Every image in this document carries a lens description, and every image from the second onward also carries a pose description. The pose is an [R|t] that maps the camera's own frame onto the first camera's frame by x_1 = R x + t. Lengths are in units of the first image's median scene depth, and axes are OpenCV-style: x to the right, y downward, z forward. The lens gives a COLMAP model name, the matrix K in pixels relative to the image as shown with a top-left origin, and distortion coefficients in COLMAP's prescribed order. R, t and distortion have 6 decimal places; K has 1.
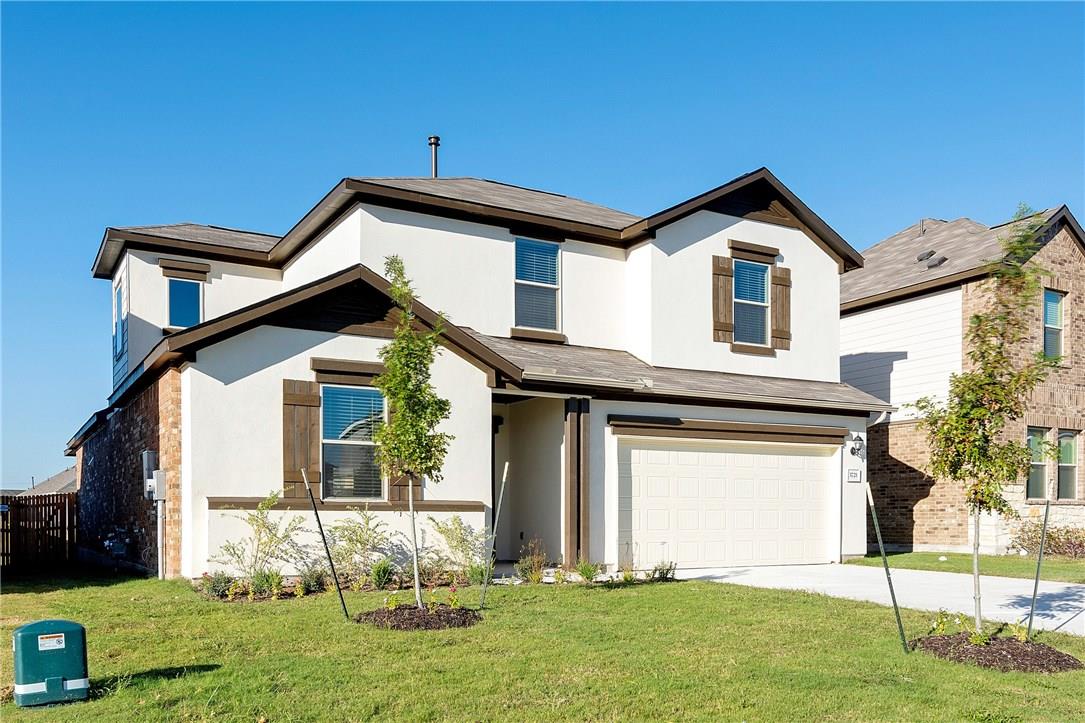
lens RADIAL K [[453.2, 0, 542.5], [0, 453.2, 361.5], [0, 0, 1]] dist [-0.000763, 0.000066]
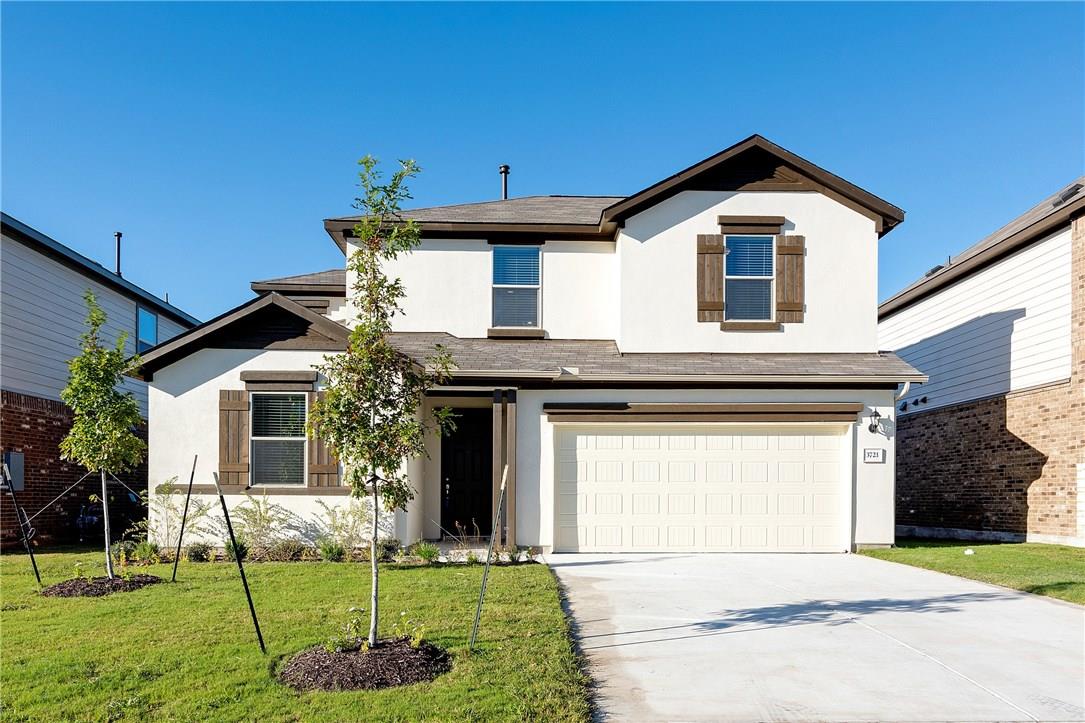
lens RADIAL K [[410.2, 0, 542.4], [0, 410.2, 357.6], [0, 0, 1]] dist [-0.000046, -0.000180]
pose [[0.965883, -0.079985, -0.246320, 0.262661], [0.080031, 0.996744, -0.009840, 0.014212], [0.246305, -0.010209, 0.969139, 0.053404]]
